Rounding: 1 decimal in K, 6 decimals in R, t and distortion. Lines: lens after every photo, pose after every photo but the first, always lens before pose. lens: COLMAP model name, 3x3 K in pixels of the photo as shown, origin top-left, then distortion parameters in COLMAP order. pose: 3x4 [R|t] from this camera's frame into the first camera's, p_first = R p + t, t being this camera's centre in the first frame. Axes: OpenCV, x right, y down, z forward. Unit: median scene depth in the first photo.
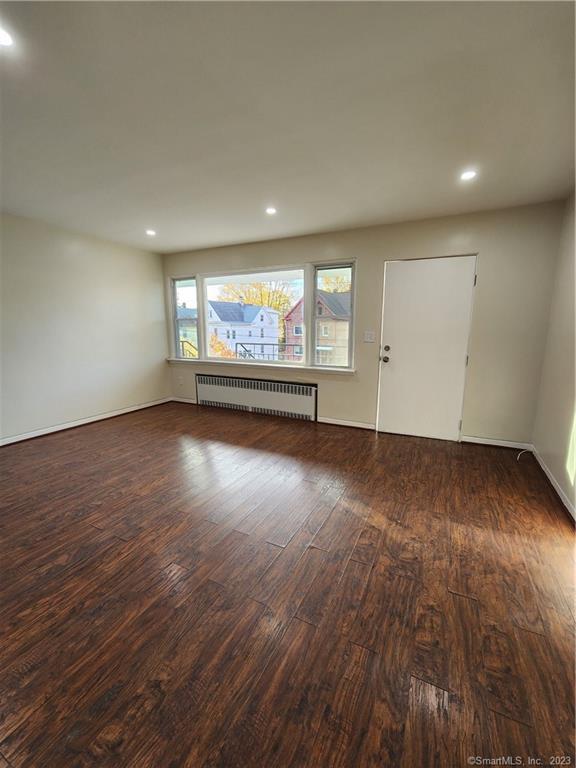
lens RADIAL K [[314.9, 0, 288.9], [0, 314.9, 382.8], [0, 0, 1]] dist [0.004722, -0.004193]
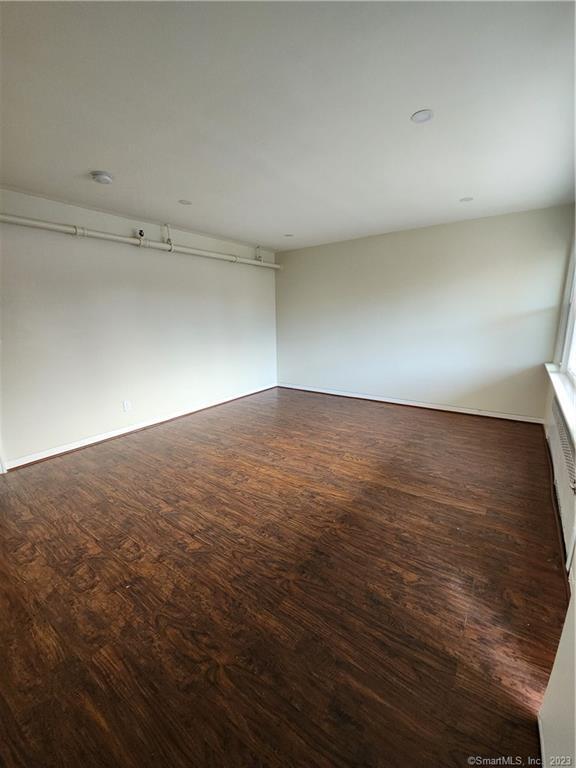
lens RADIAL K [[312.7, 0, 288.0], [0, 312.7, 380.5], [0, 0, 1]] dist [0.014964, -0.009908]
pose [[-0.155052, 0.203439, -0.966732, 0.680873], [-0.150033, 0.962367, 0.226584, -0.204799], [0.976447, 0.180174, -0.118694, 1.013552]]
